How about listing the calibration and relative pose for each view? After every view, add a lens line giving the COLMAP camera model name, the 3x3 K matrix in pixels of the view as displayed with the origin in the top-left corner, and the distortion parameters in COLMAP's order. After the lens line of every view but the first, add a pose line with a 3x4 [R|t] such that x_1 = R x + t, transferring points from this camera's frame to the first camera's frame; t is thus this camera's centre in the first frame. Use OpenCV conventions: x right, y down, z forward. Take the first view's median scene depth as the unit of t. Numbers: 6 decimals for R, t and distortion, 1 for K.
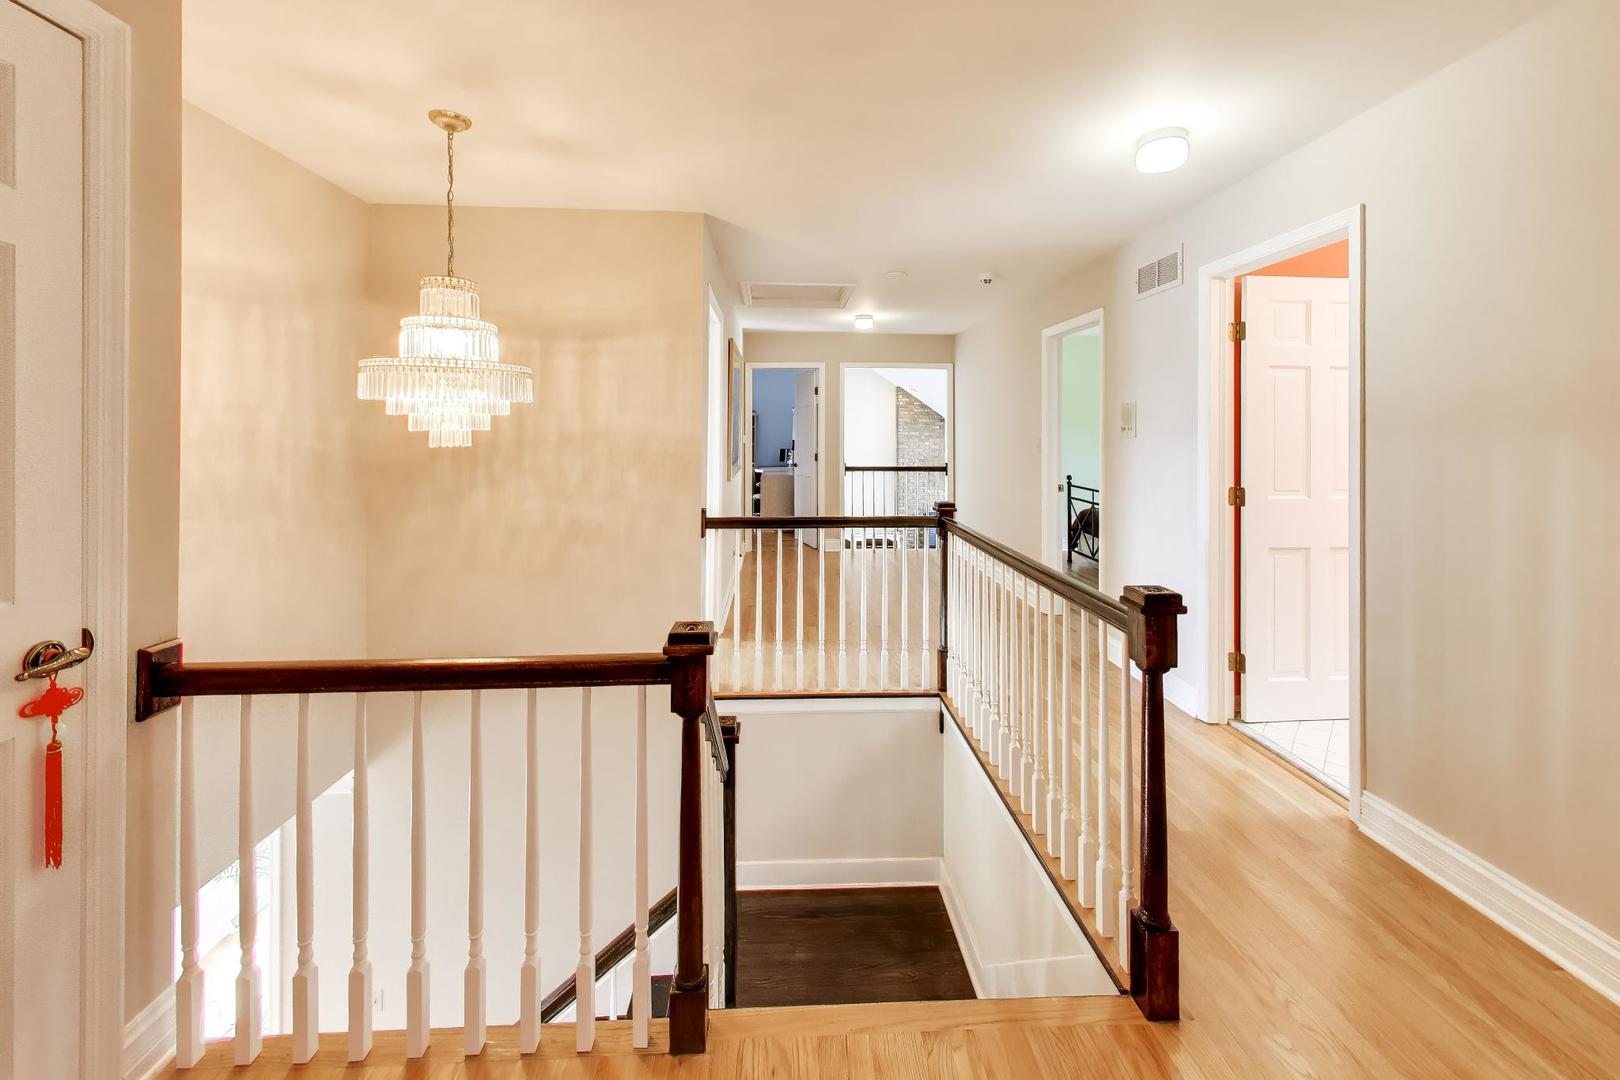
lens RADIAL K [[788.3, 0, 810.0], [0, 788.3, 540.0], [0, 0, 1]] dist [-0.000073, 0.000003]
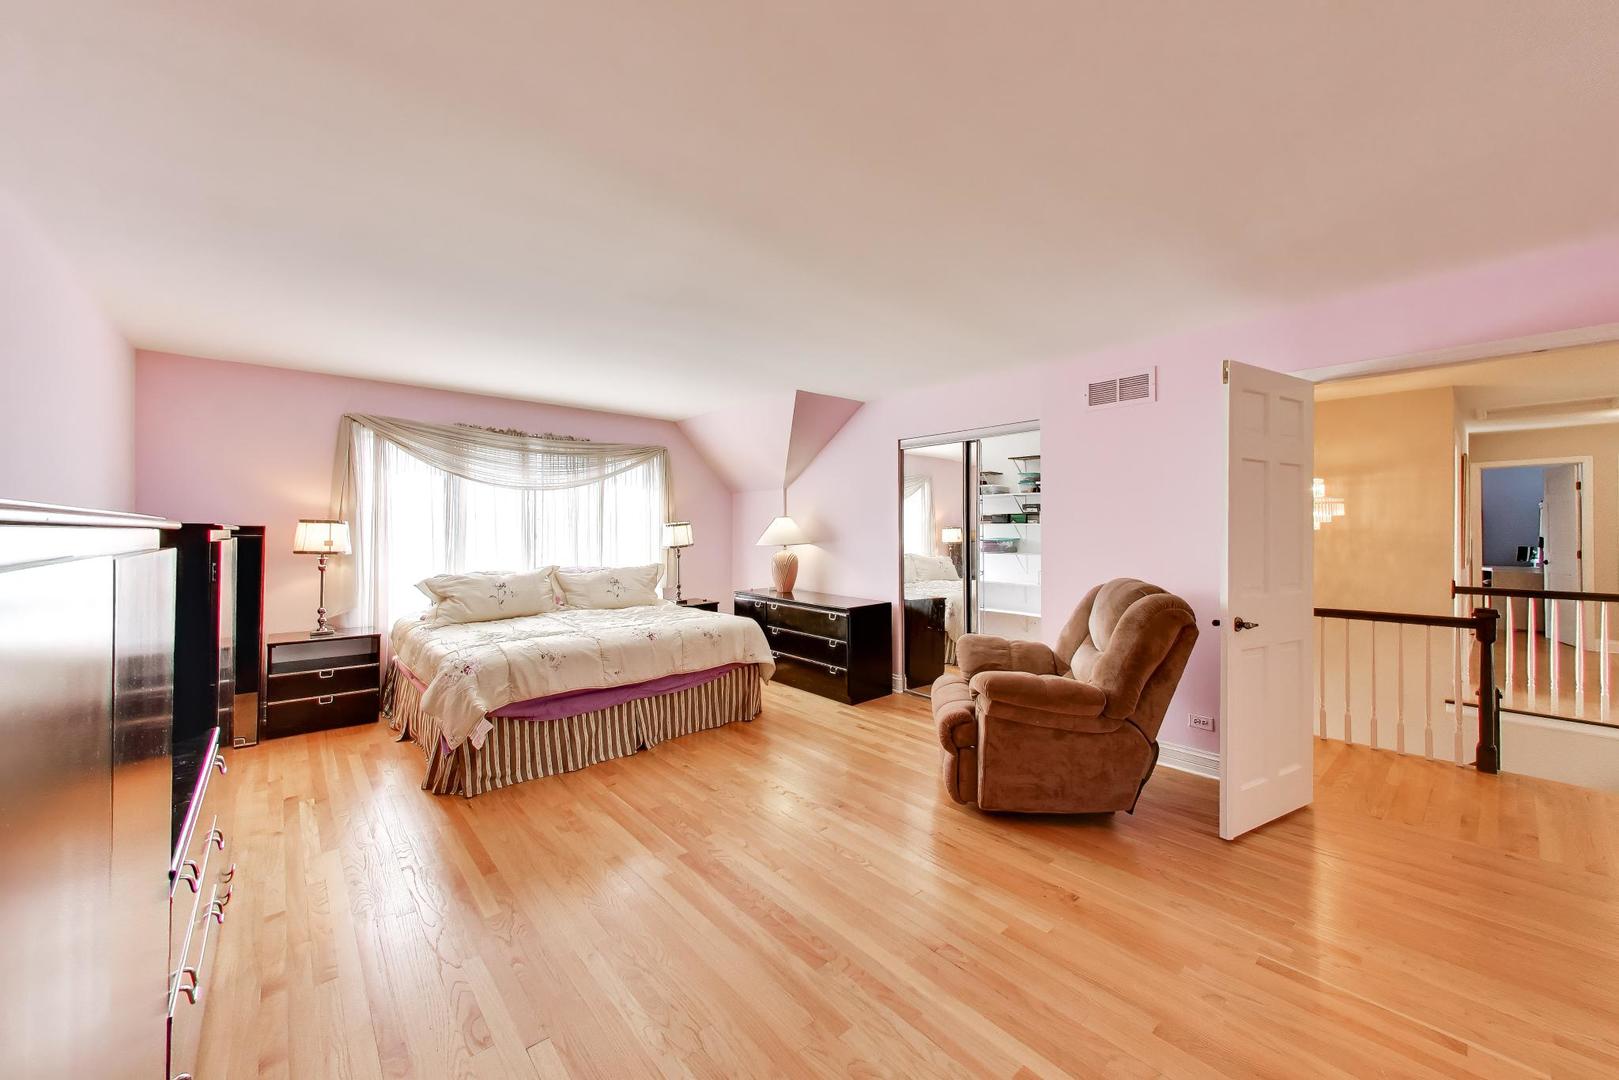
lens RADIAL K [[605.7, 0, 809.1], [0, 605.7, 521.1], [0, 0, 1]] dist [-0.000241, -0.000183]
pose [[0.621911, -0.011346, -0.783006, 0.001967], [-0.104757, 0.989702, -0.097545, 0.026291], [0.776050, 0.142690, 0.614318, -0.196315]]
